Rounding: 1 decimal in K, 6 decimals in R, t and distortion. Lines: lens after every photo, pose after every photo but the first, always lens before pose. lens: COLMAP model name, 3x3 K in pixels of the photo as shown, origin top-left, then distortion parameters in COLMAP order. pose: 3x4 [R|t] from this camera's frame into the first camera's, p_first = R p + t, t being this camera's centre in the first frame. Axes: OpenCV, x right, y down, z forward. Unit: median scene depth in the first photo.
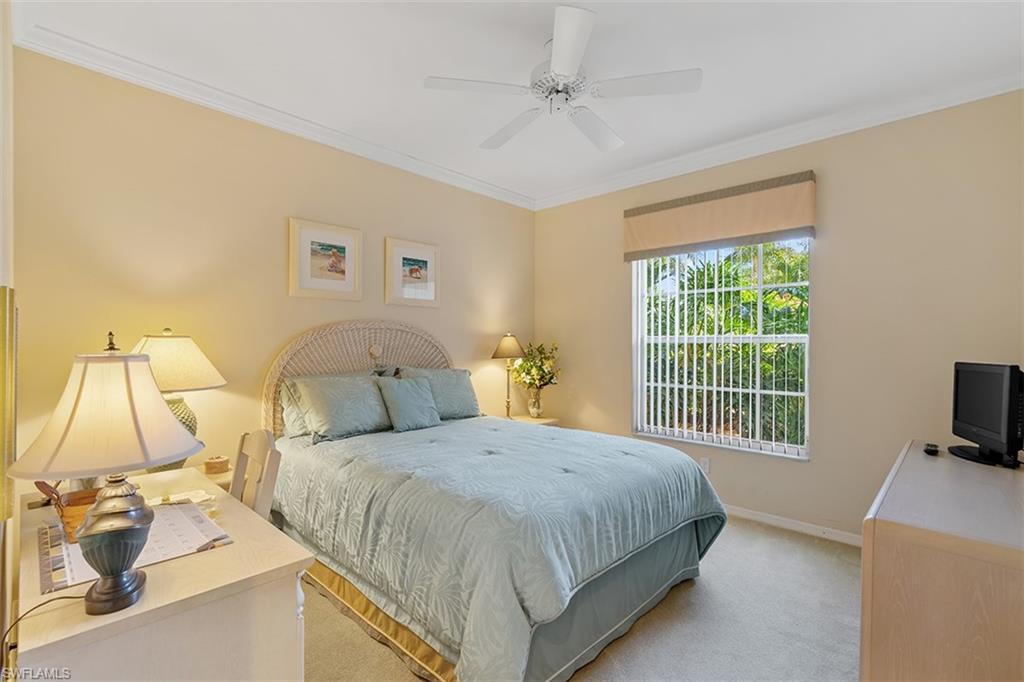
lens RADIAL K [[467.8, 0, 512.4], [0, 467.8, 341.0], [0, 0, 1]] dist [-0.008065, 0.003781]
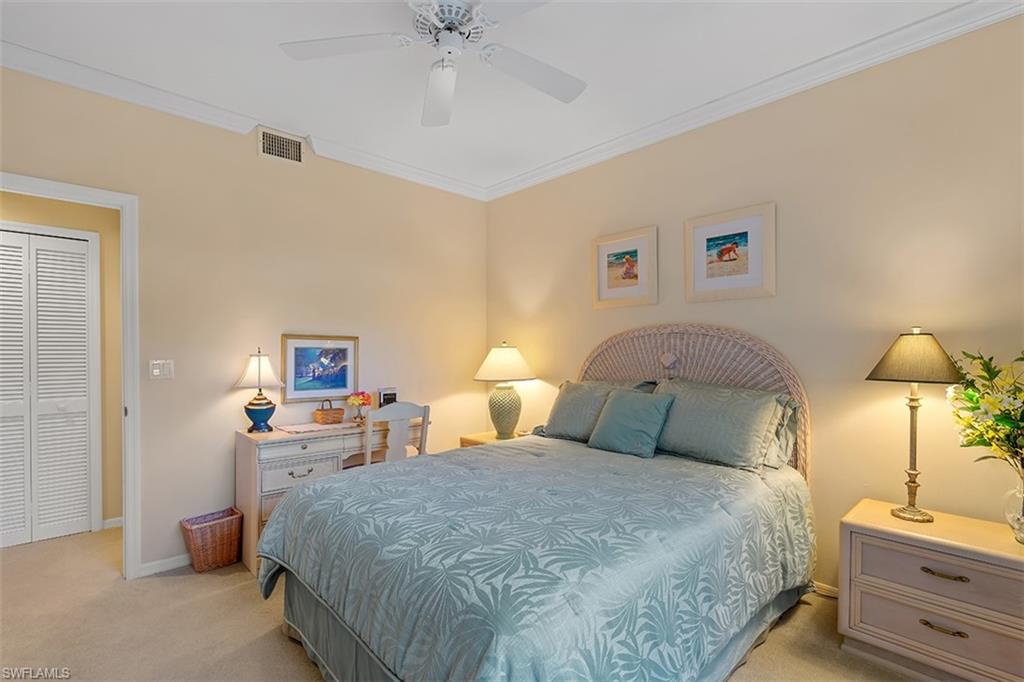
lens RADIAL K [[467.8, 0, 512.5], [0, 467.8, 349.6], [0, 0, 1]] dist [-0.008065, 0.003781]
pose [[-0.057343, -0.006505, -0.998333, 0.603208], [0.002528, 0.999975, -0.006661, 0.008103], [0.998351, -0.002906, -0.057325, 0.794704]]
